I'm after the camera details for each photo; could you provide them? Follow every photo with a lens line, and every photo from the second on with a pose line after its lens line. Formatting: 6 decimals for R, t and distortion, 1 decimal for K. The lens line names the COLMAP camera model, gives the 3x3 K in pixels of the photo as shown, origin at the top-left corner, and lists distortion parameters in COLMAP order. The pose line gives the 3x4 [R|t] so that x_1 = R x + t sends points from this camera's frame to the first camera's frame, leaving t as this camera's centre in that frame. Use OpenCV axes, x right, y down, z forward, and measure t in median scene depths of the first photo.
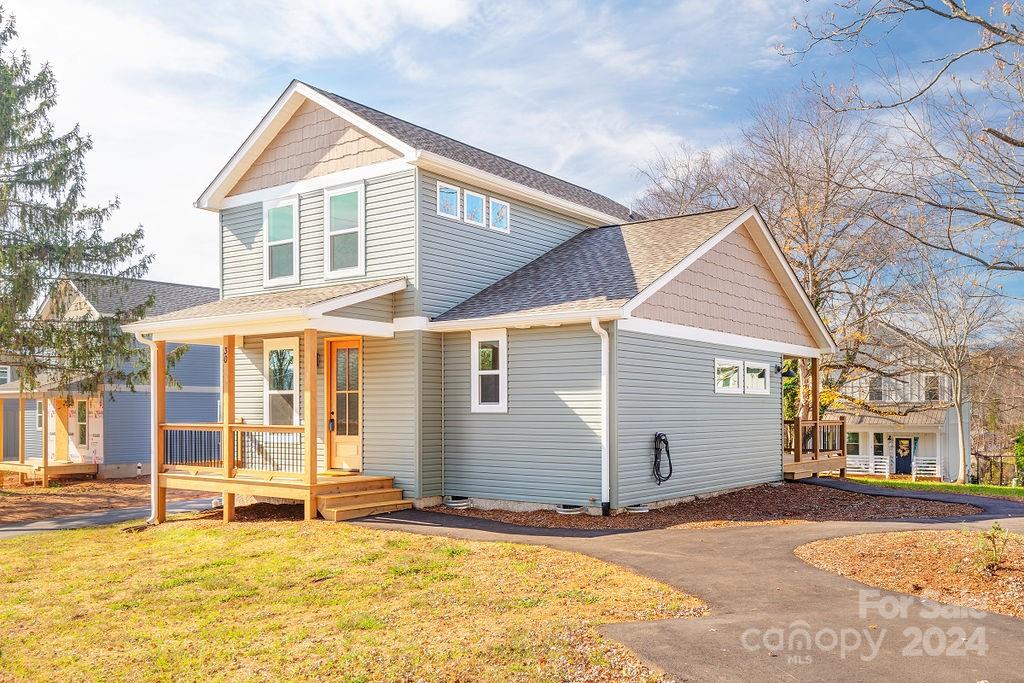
lens RADIAL K [[848.3, 0, 523.3], [0, 848.3, 415.2], [0, 0, 1]] dist [-0.007336, 0.013655]
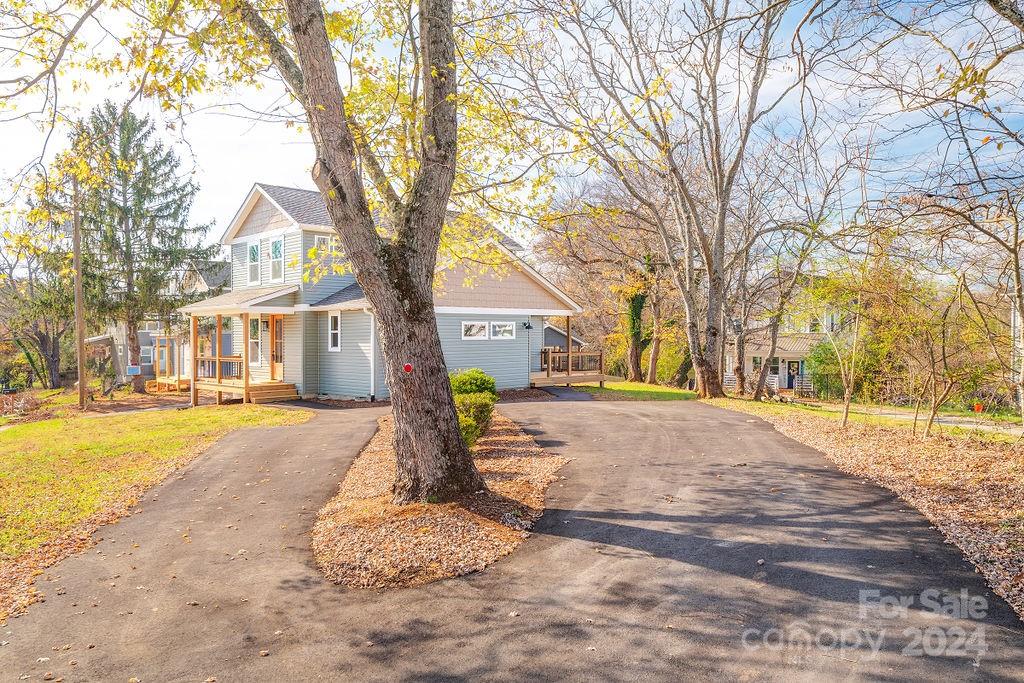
lens RADIAL K [[791.6, 0, 519.3], [0, 791.6, 336.9], [0, 0, 1]] dist [-0.000172, -0.001166]
pose [[0.980915, -0.008064, -0.194267, 0.692563], [0.007864, 0.999967, -0.001797, -0.028827], [0.194276, 0.000235, 0.980947, -0.692915]]
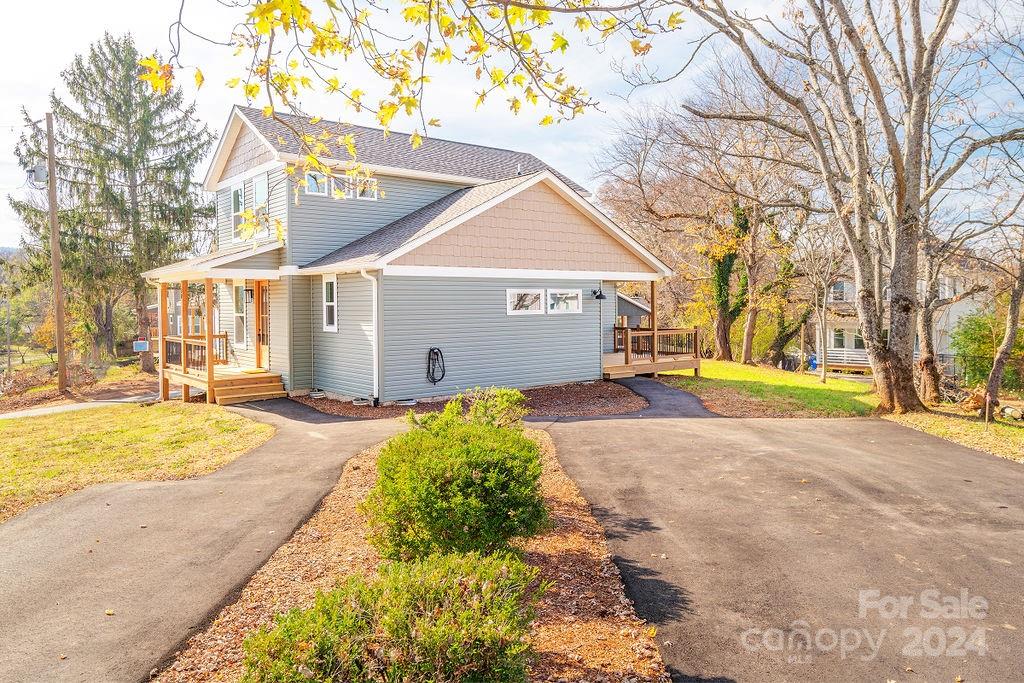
lens RADIAL K [[702.7, 0, 530.6], [0, 702.7, 322.6], [0, 0, 1]] dist [-0.012315, -0.001699]
pose [[0.964963, -0.001602, -0.262380, 0.551459], [0.008942, 0.999601, 0.026783, -0.043751], [0.262233, -0.028191, 0.964593, -0.053208]]
